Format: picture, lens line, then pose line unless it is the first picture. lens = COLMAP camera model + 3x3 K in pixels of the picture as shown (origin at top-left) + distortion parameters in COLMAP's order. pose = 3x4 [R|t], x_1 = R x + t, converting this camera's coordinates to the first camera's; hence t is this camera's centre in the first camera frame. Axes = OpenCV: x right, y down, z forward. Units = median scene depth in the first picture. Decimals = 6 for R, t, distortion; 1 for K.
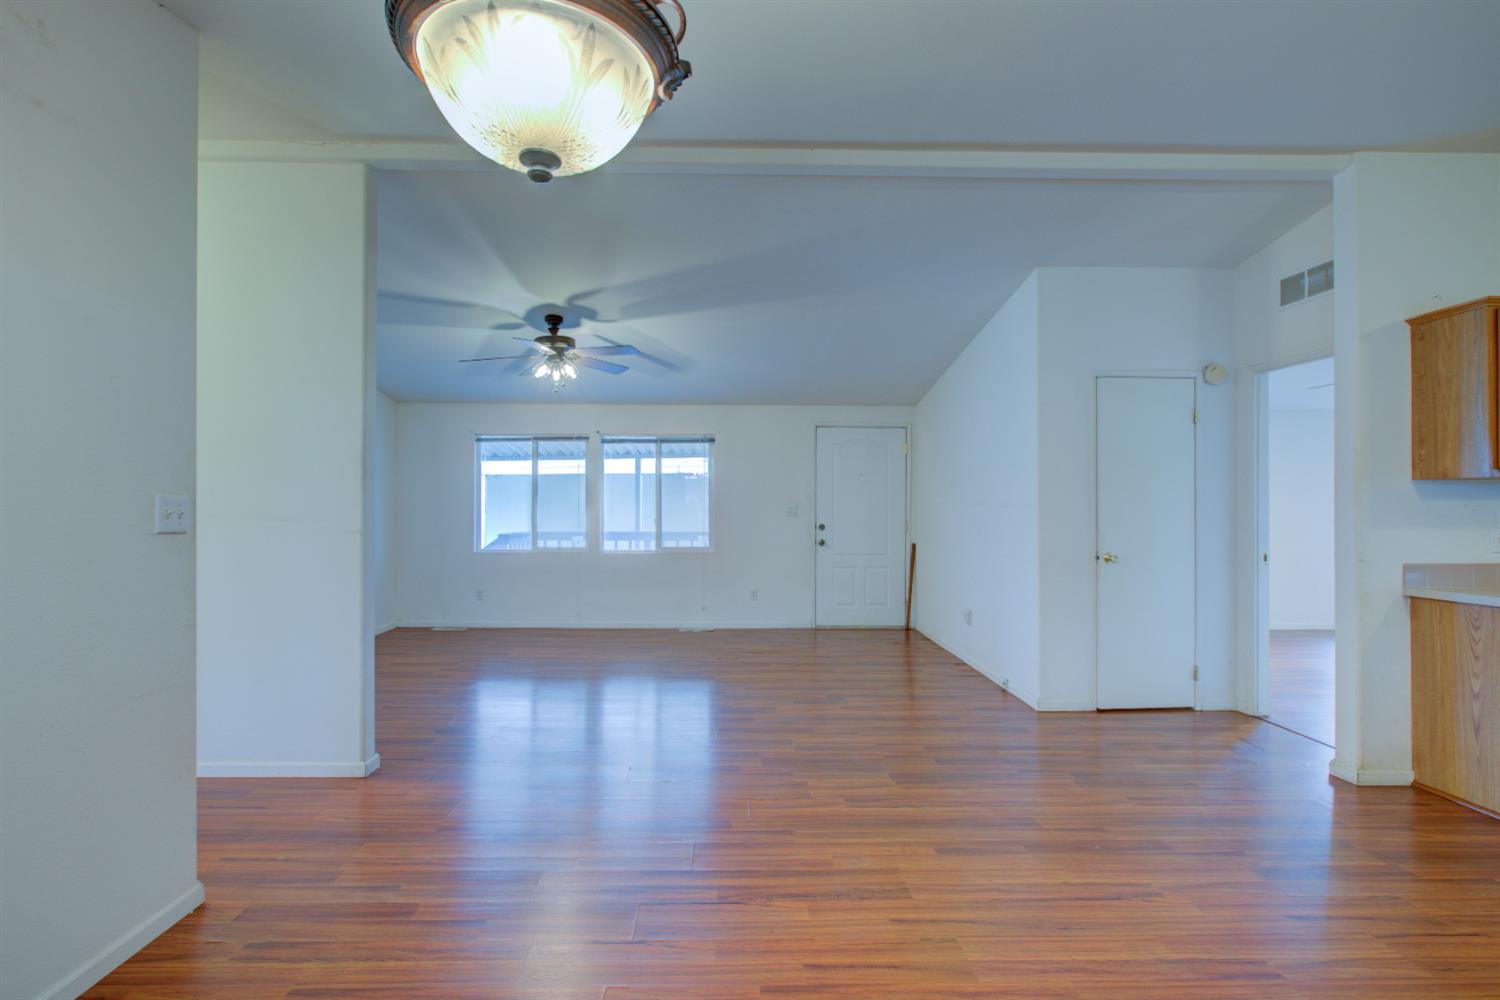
lens RADIAL K [[691.9, 0, 730.4], [0, 691.9, 502.6], [0, 0, 1]] dist [-0.006990, 0.004226]
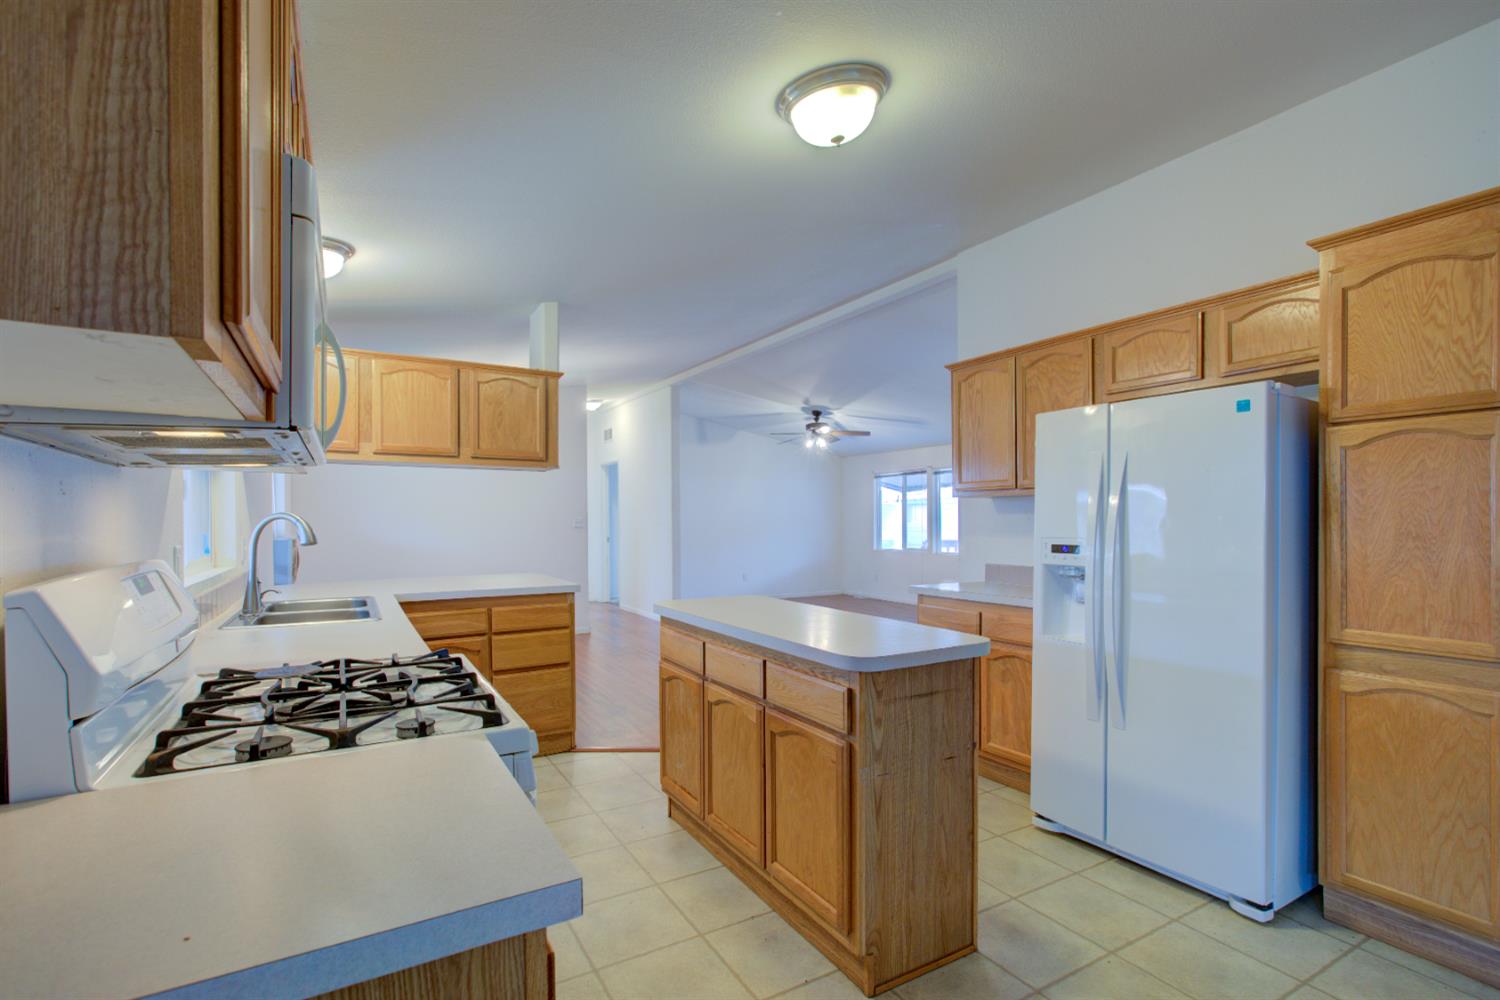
lens RADIAL K [[691.9, 0, 756.1], [0, 691.9, 522.9], [0, 0, 1]] dist [-0.006990, 0.004226]
pose [[0.501035, 0.000150, -0.865427, 0.845363], [0.008092, 0.999955, 0.004858, 0.002910], [0.865389, -0.009437, 0.501011, -0.010820]]
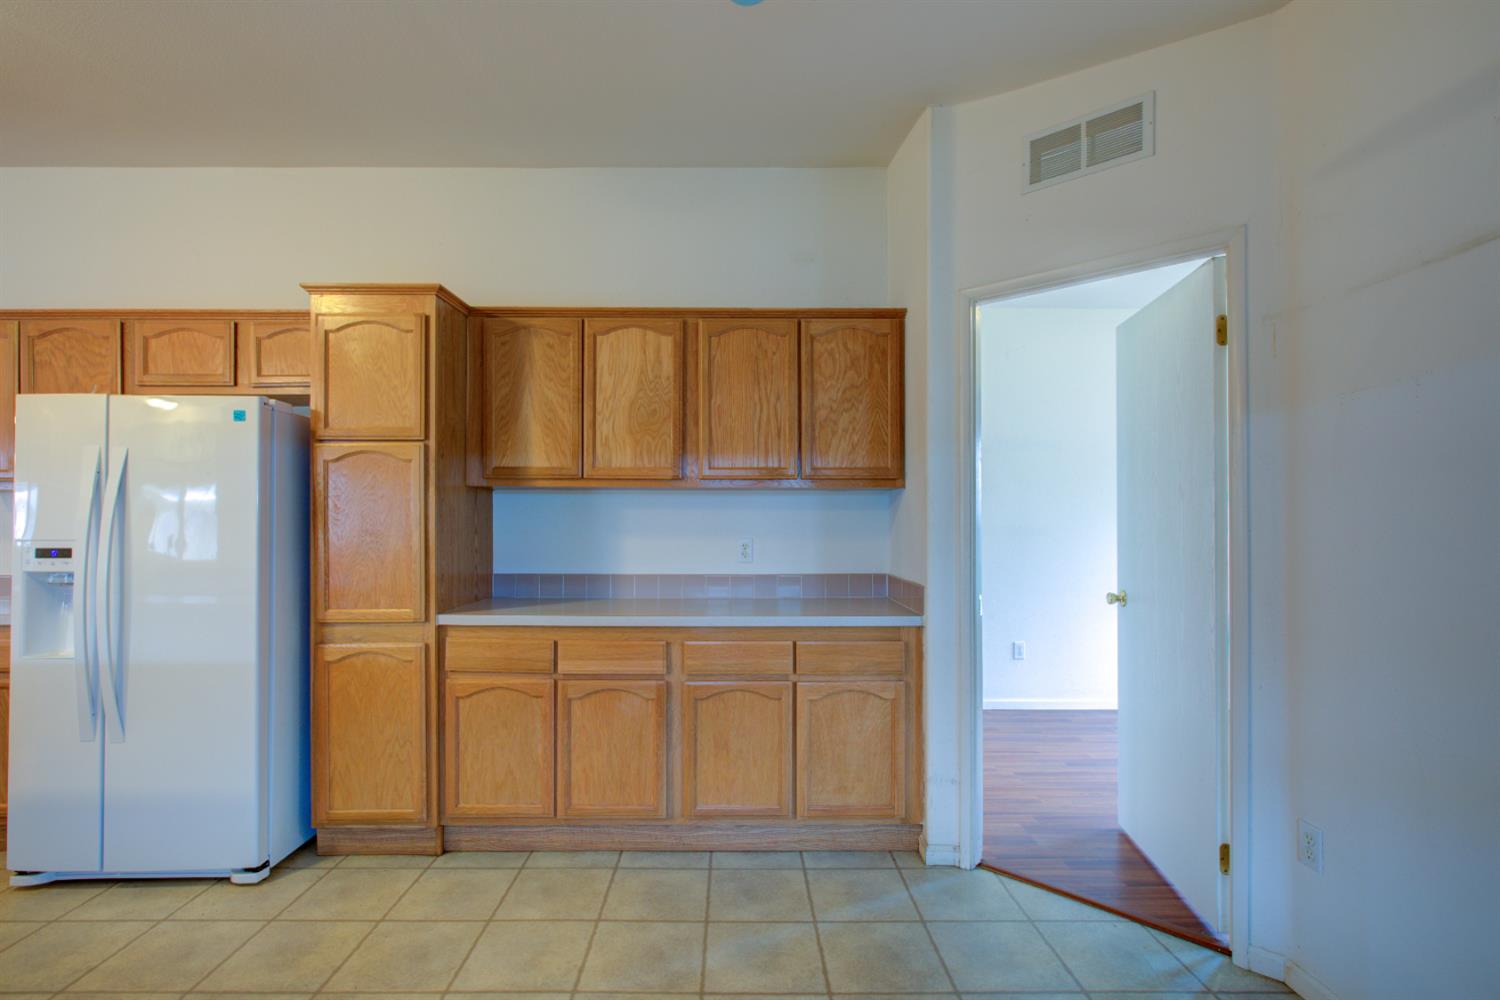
lens RADIAL K [[691.9, 0, 726.9], [0, 691.9, 512.7], [0, 0, 1]] dist [-0.006990, 0.004226]
pose [[0.999934, -0.002401, -0.011254, 0.925647], [0.002372, 0.999994, -0.002588, 0.002677], [0.011261, 0.002562, 0.999933, -0.002765]]
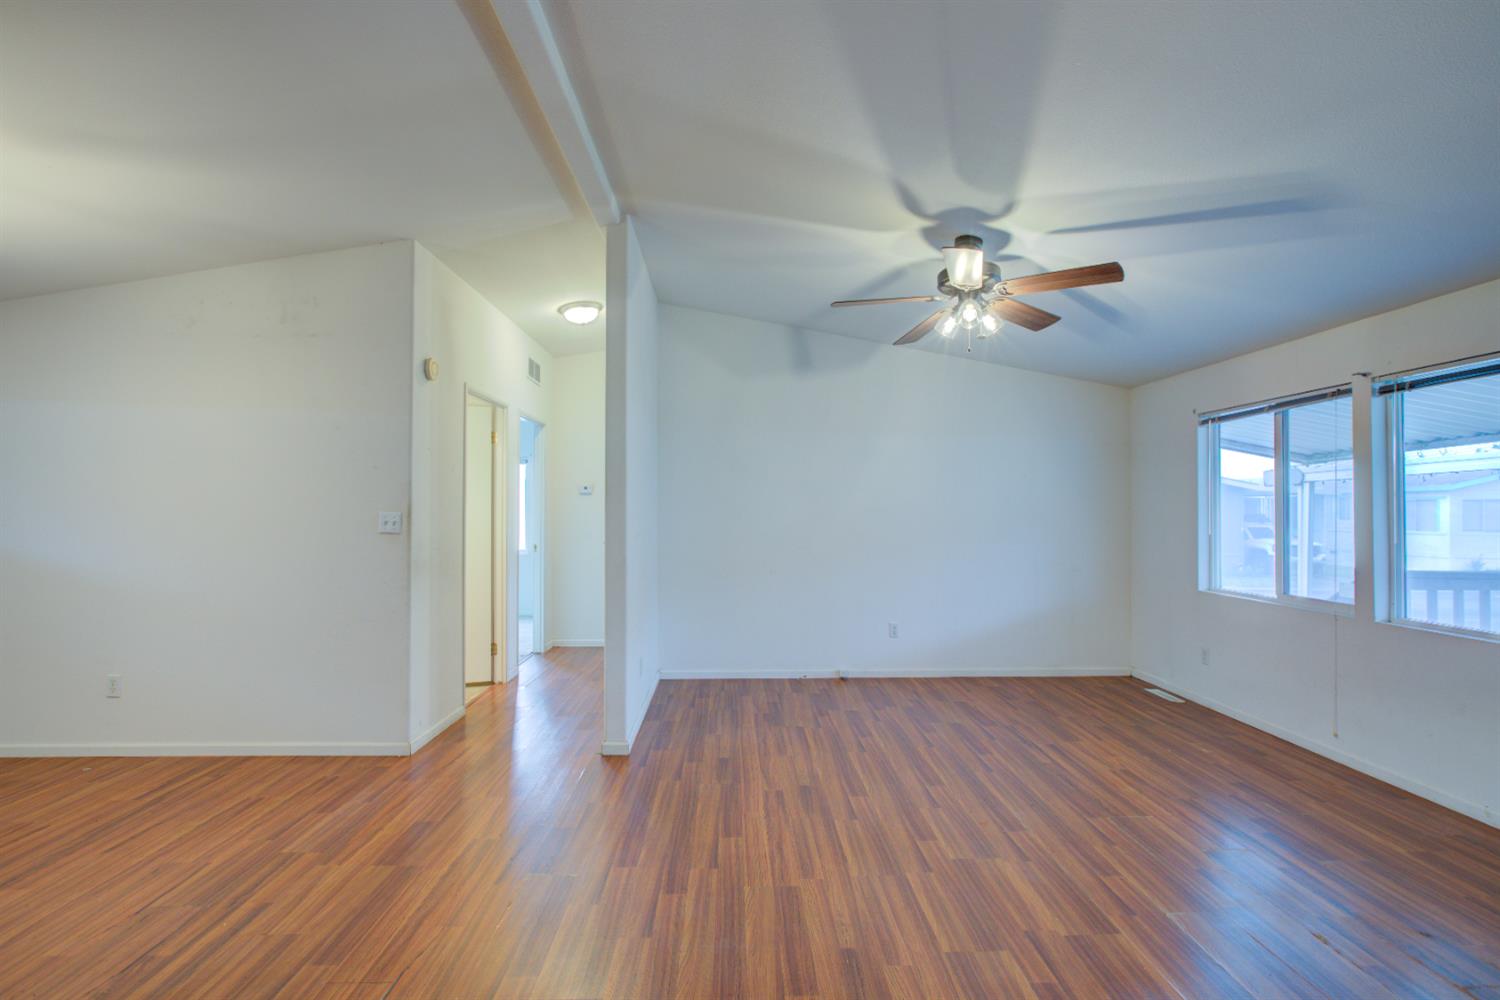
lens RADIAL K [[691.9, 0, 752.1], [0, 691.9, 505.0], [0, 0, 1]] dist [-0.006990, 0.004226]
pose [[0.018839, -0.009540, -0.999777, 0.287147], [-0.001047, 0.999954, -0.009561, -0.003740], [0.999822, 0.001226, 0.018828, 0.556593]]
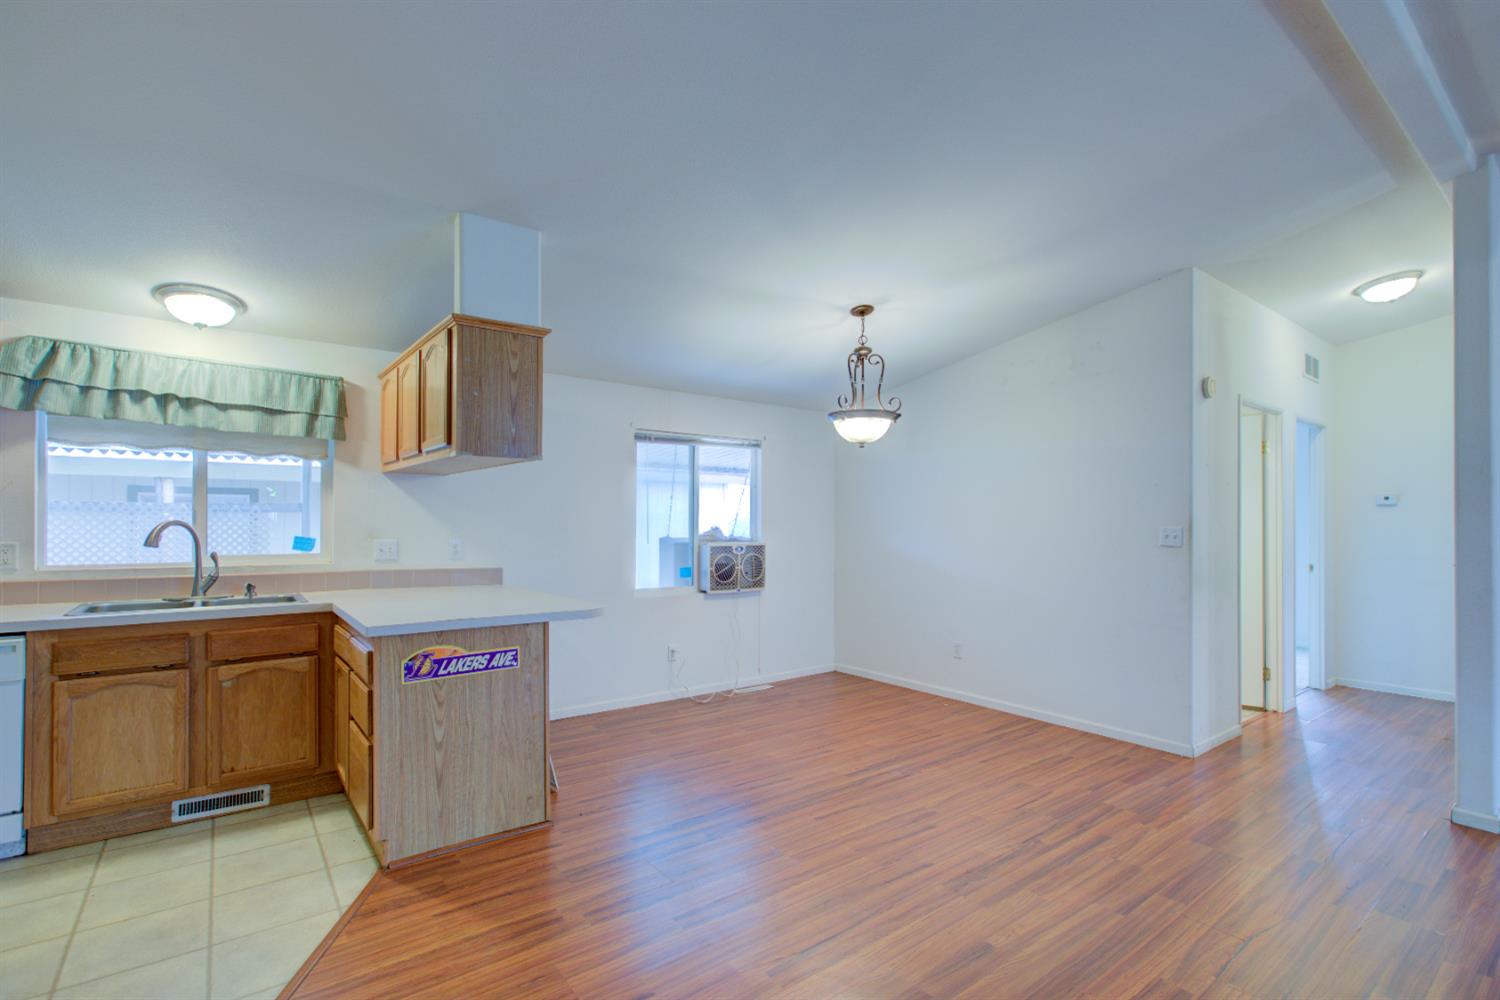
lens RADIAL K [[691.9, 0, 741.9], [0, 691.9, 517.0], [0, 0, 1]] dist [-0.006990, 0.004226]
pose [[-0.802072, -0.010972, -0.597127, 0.375082], [-0.005454, 0.999924, -0.011048, -0.002528], [0.597202, -0.005605, -0.802071, 0.534740]]
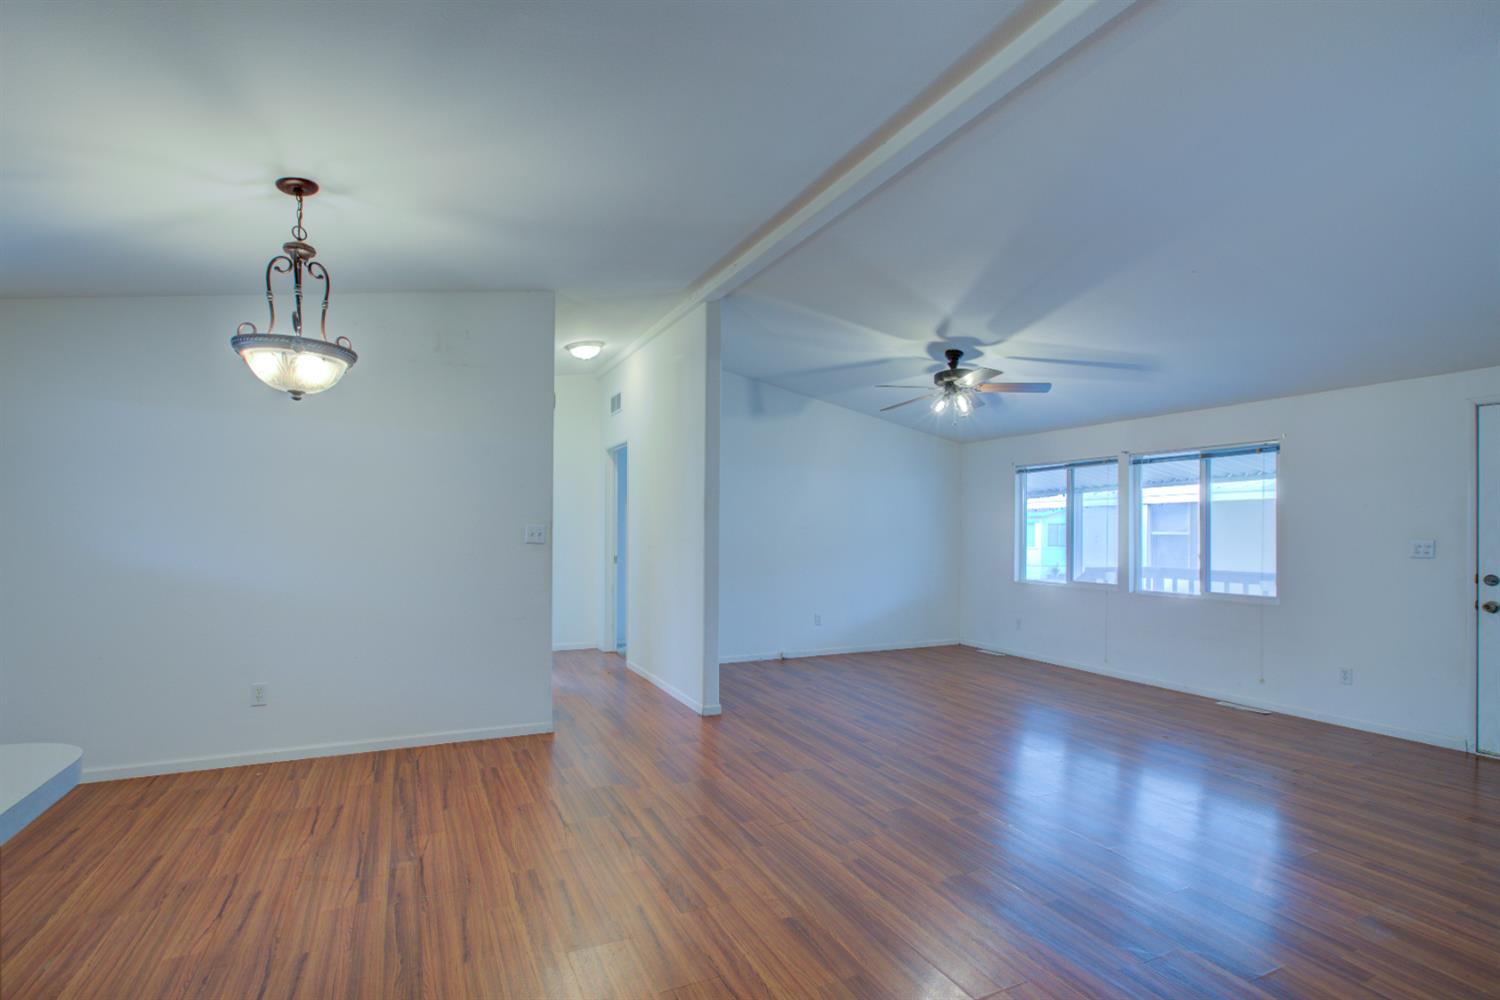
lens RADIAL K [[691.9, 0, 741.6], [0, 691.9, 525.0], [0, 0, 1]] dist [-0.006990, 0.004226]
pose [[0.421822, -0.006174, -0.906658, 0.386918], [-0.007455, 0.999919, -0.010278, 0.001980], [0.906648, 0.011095, 0.421742, 0.201248]]
